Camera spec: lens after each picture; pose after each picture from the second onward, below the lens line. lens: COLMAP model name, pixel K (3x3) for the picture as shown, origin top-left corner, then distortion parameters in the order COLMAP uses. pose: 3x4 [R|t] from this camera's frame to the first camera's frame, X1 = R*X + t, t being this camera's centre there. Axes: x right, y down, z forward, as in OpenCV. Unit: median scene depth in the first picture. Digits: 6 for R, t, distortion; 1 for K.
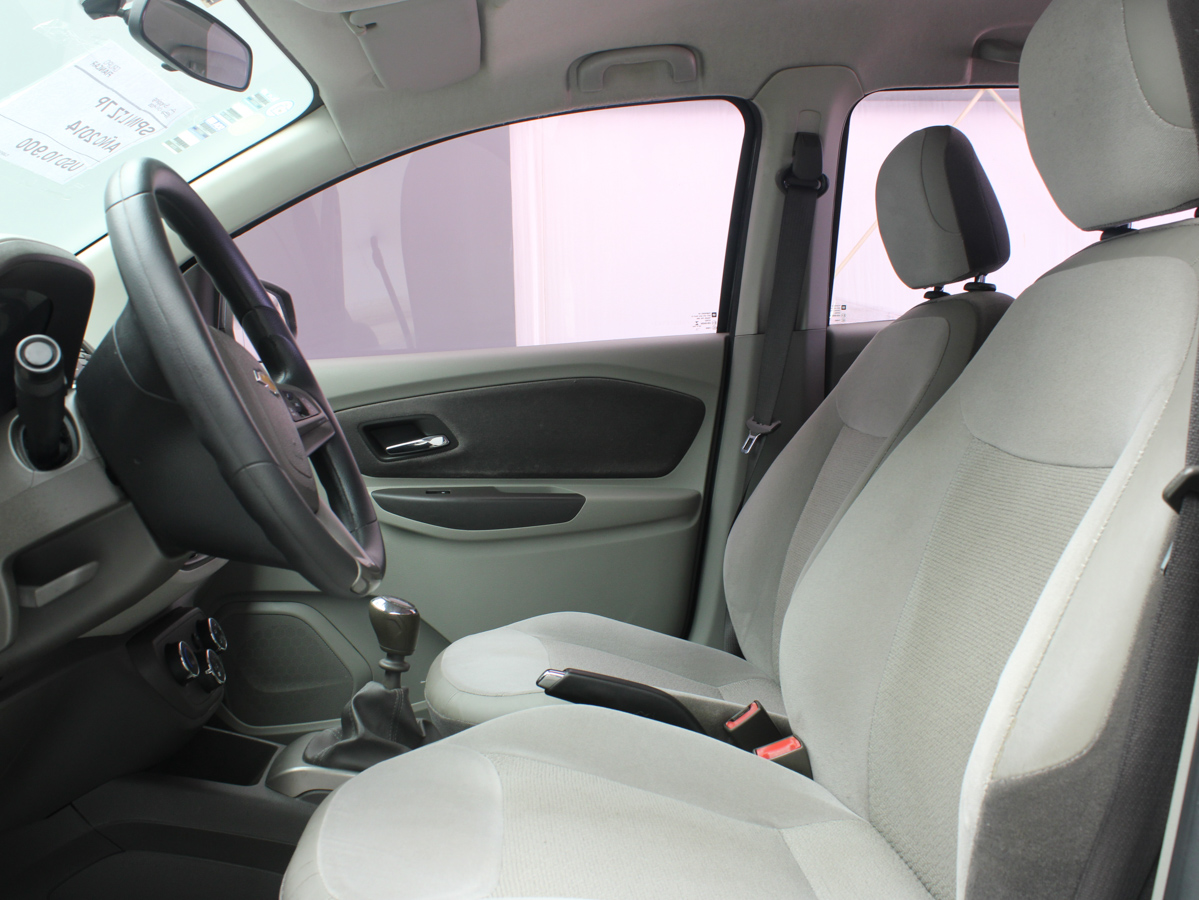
lens RADIAL K [[1225.2, 0, 599.5], [0, 1225.2, 450.0], [0, 0, 1]] dist [-0.075547, 0.036465]
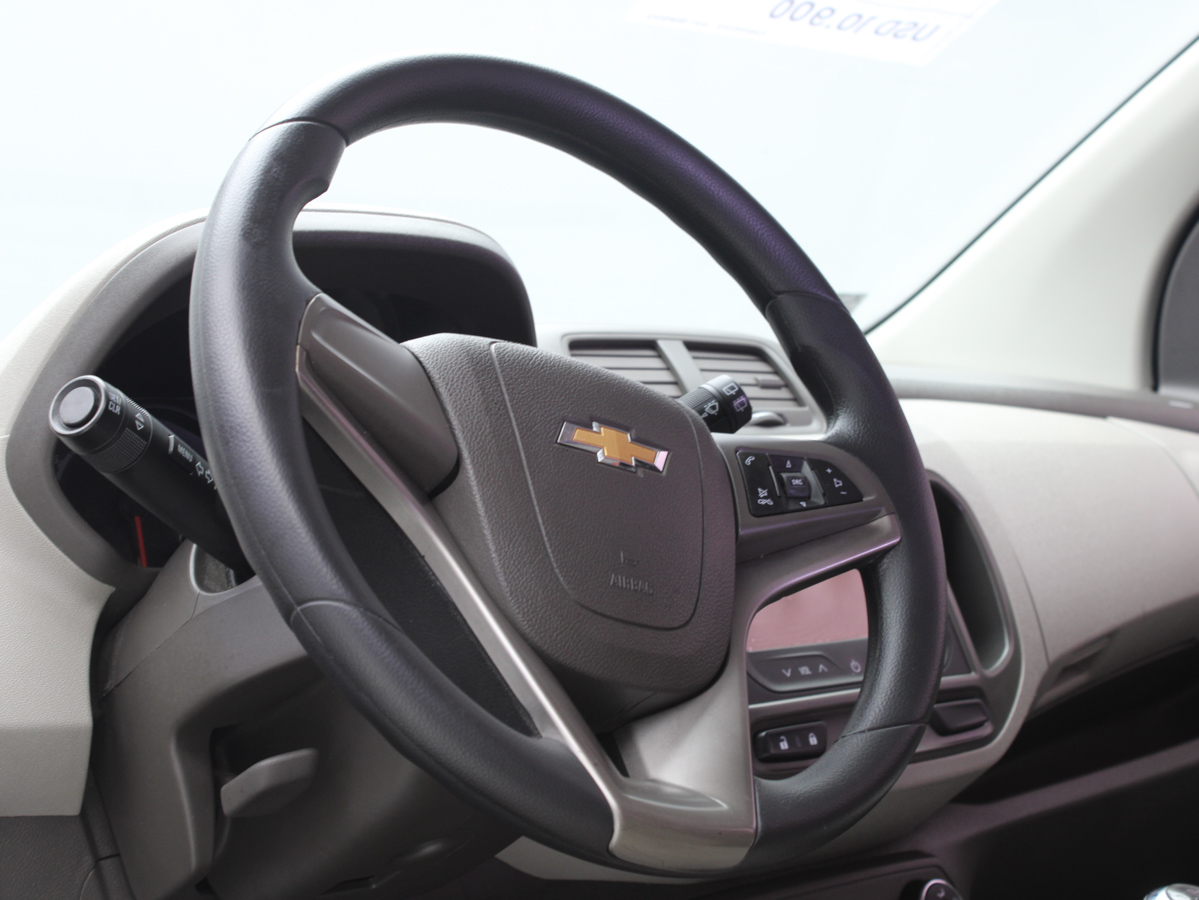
lens RADIAL K [[2317.4, 0, 599.5], [0, 2317.4, 450.0], [0, 0, 1]] dist [-0.009738, 0.174510]
pose [[0.654292, 0.006670, -0.756213, 0.260687], [-0.029329, 0.999433, -0.016561, -0.019359], [0.755673, 0.033015, 0.654116, 0.182574]]
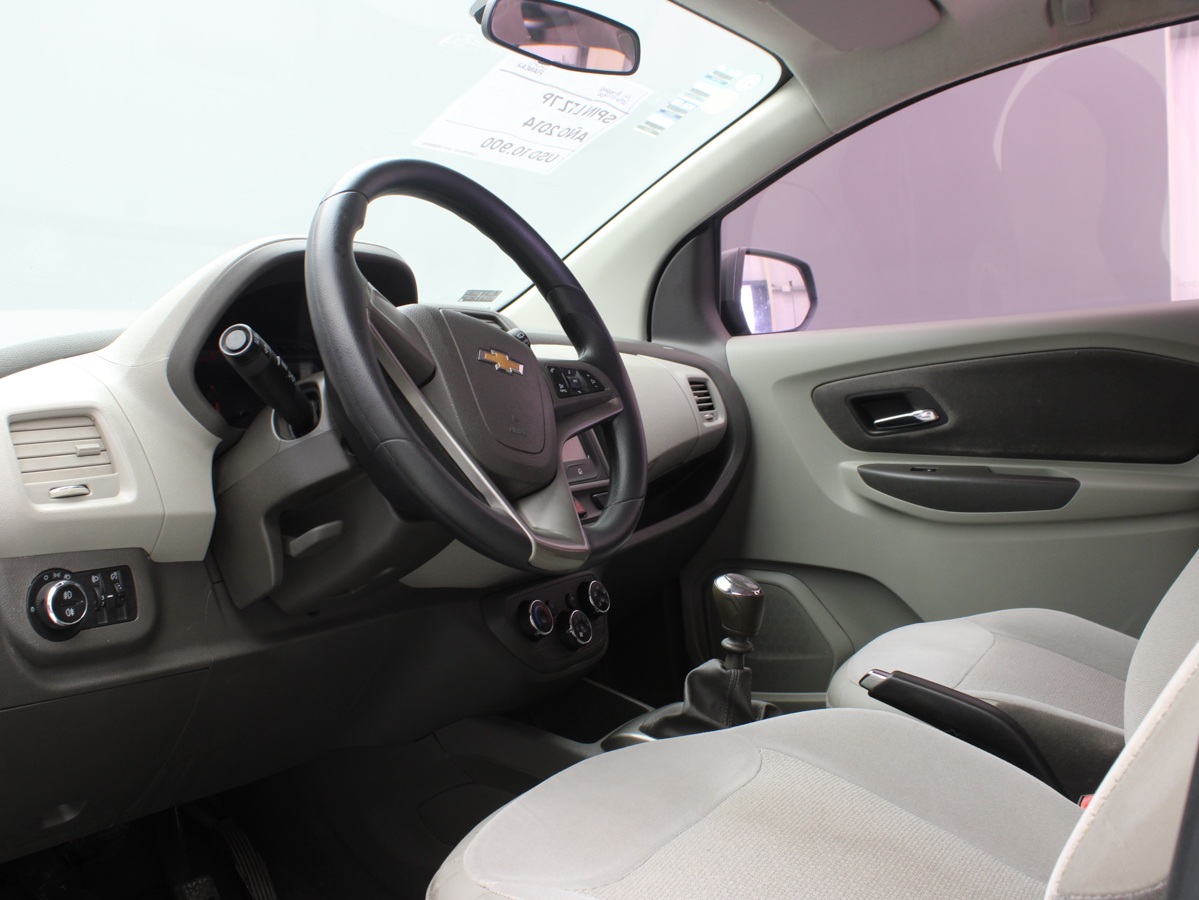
lens RADIAL K [[1226.3, 0, 599.5], [0, 1226.3, 450.0], [0, 0, 1]] dist [-0.159730, 0.200009]
pose [[0.837178, 0.036852, -0.545688, 0.200199], [-0.021404, 0.999171, 0.034639, -0.009293], [0.546512, -0.017319, 0.837272, 0.091291]]
